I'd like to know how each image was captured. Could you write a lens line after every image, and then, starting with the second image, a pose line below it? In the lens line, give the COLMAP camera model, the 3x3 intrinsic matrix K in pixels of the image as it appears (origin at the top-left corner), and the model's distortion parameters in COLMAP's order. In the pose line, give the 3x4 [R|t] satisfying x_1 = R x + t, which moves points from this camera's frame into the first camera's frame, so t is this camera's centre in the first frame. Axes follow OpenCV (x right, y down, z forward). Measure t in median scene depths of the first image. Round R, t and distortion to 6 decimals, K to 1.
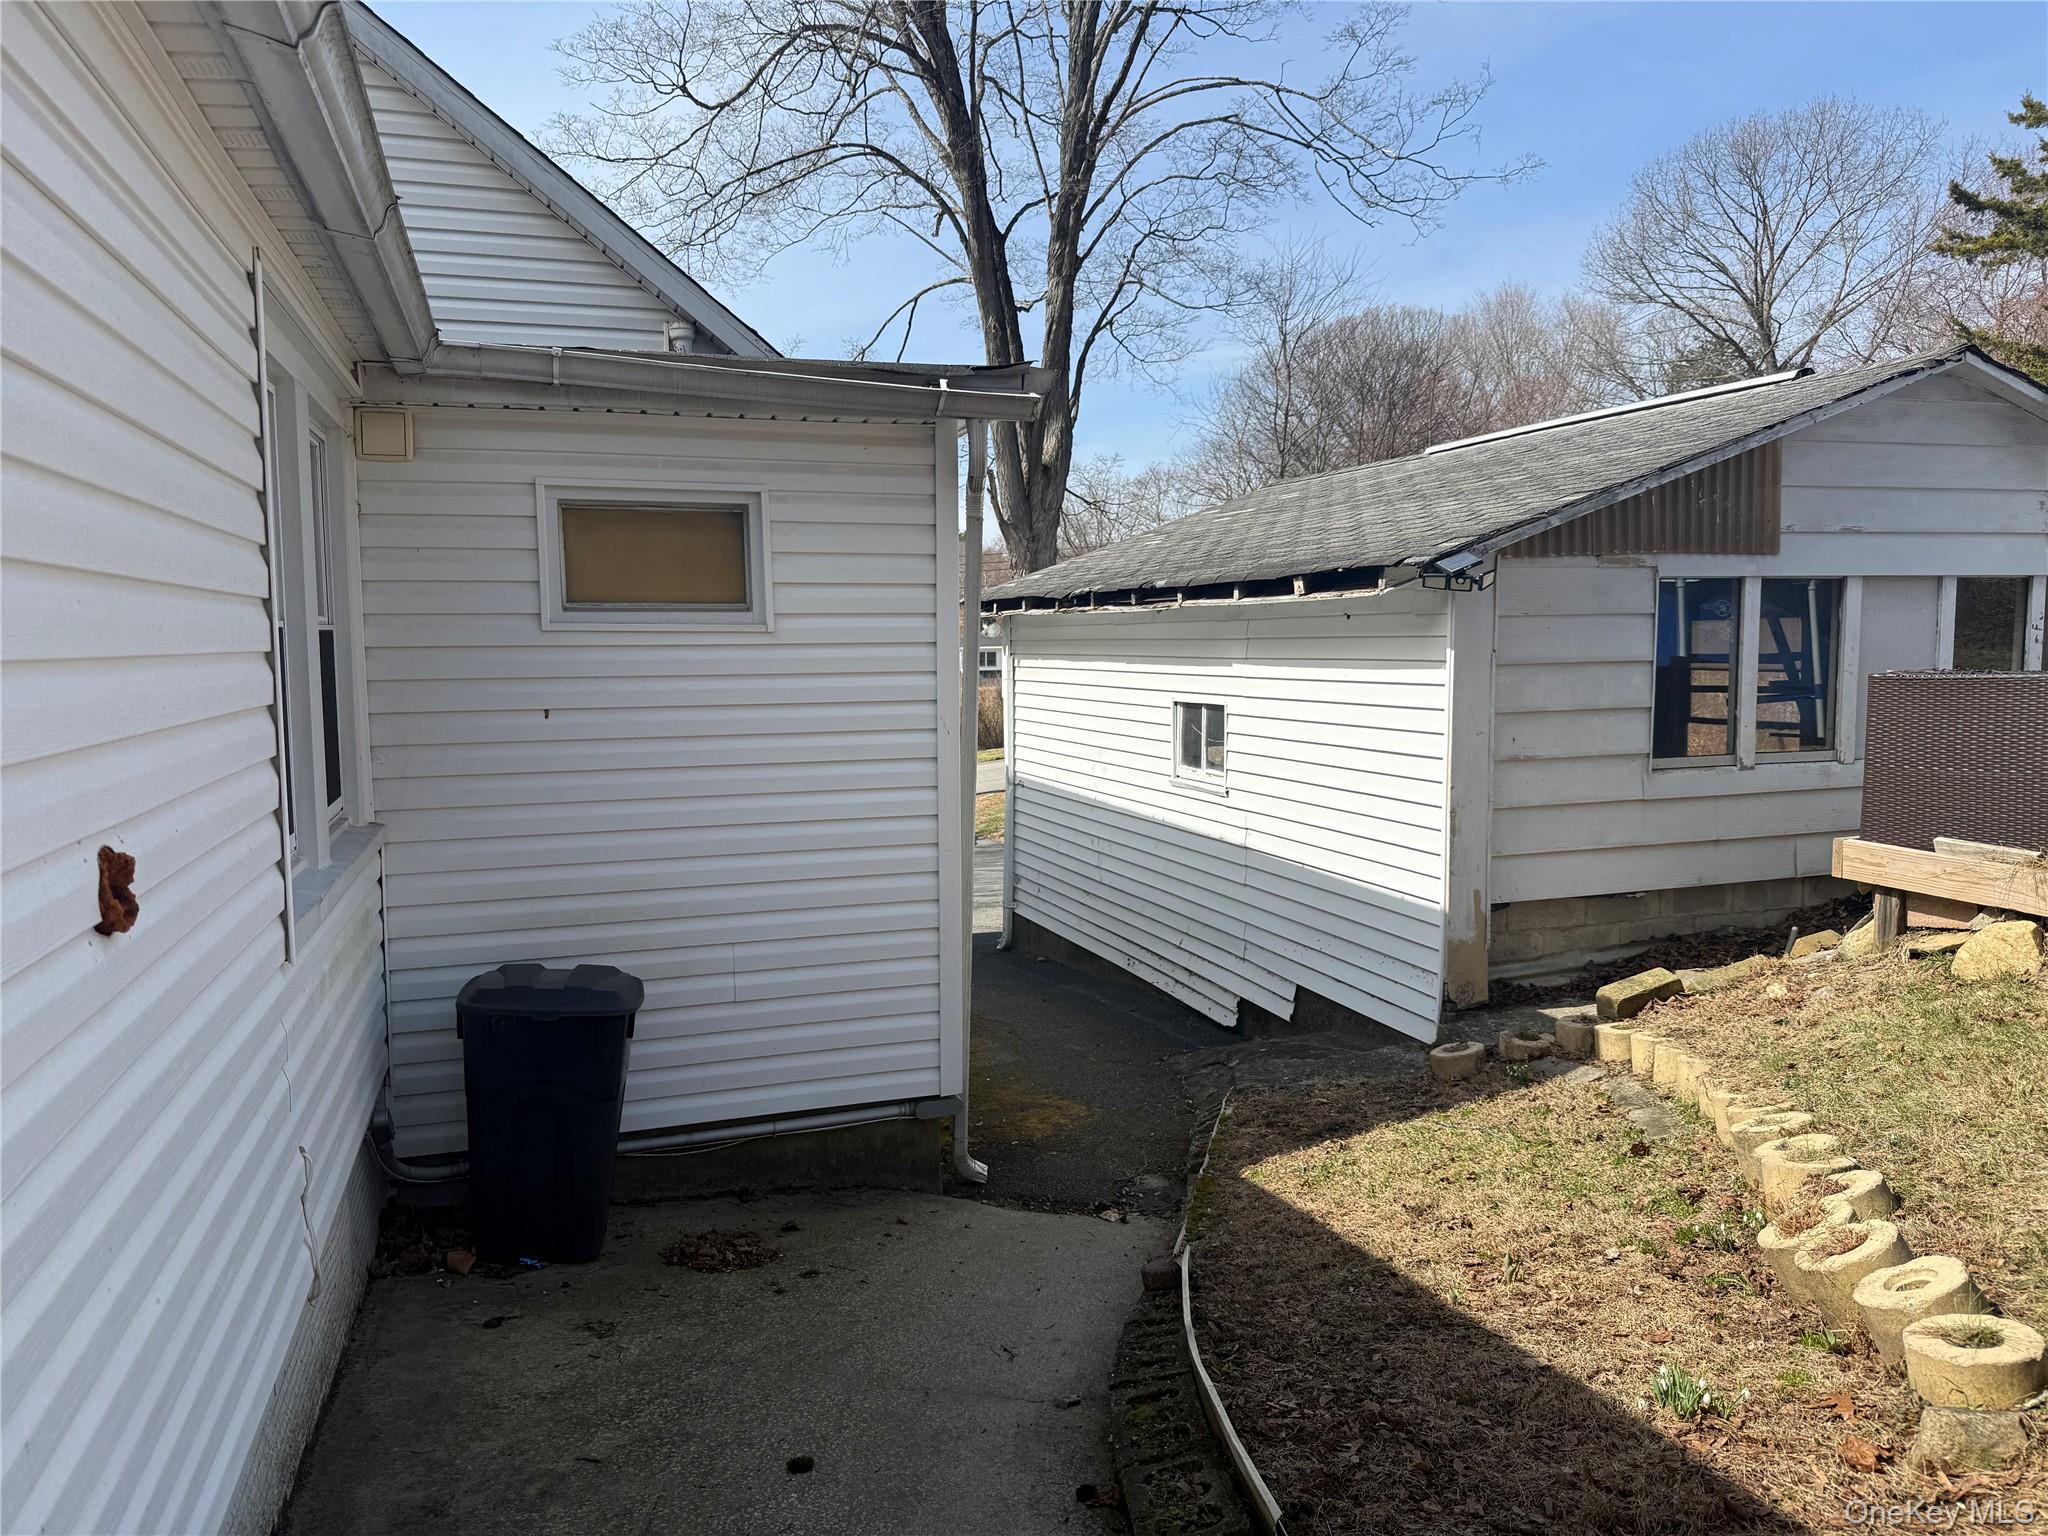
lens RADIAL K [[1430.5, 0, 1024.0], [0, 1430.5, 768.0], [0, 0, 1]] dist [-0.002024, -0.005495]
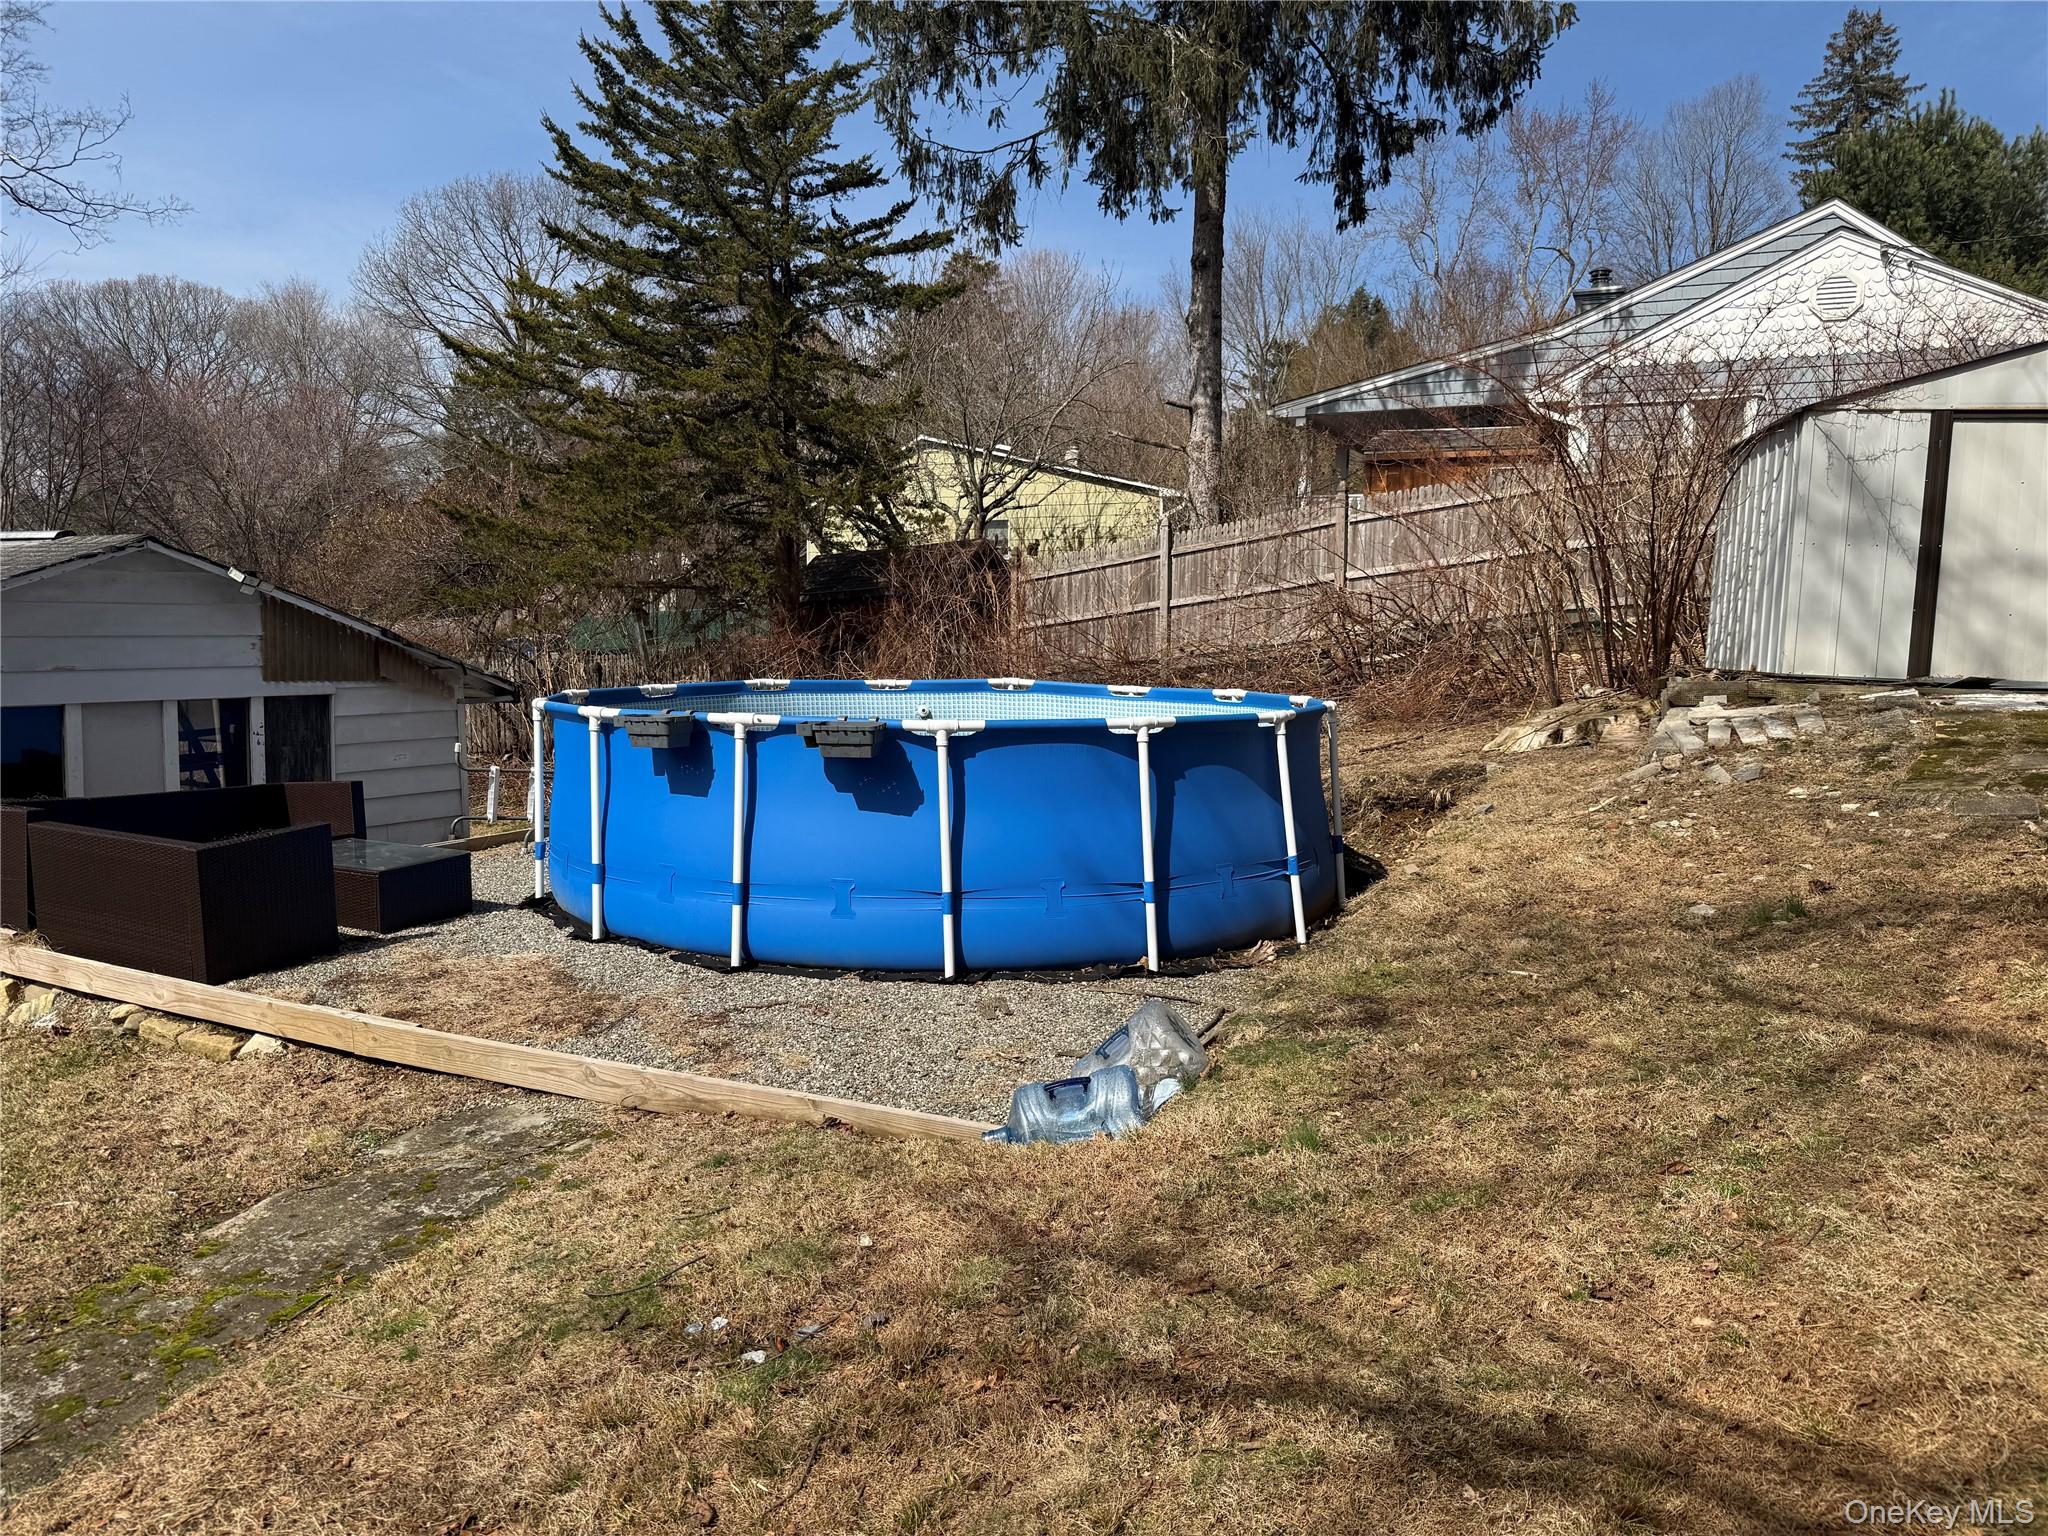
lens RADIAL K [[1430.5, 0, 1024.0], [0, 1430.5, 768.0], [0, 0, 1]] dist [-0.002024, -0.005495]
pose [[0.749239, -0.040504, 0.661060, 0.349304], [0.031150, 0.999179, 0.025916, -0.078002], [-0.661567, 0.001175, 0.749885, -0.525362]]
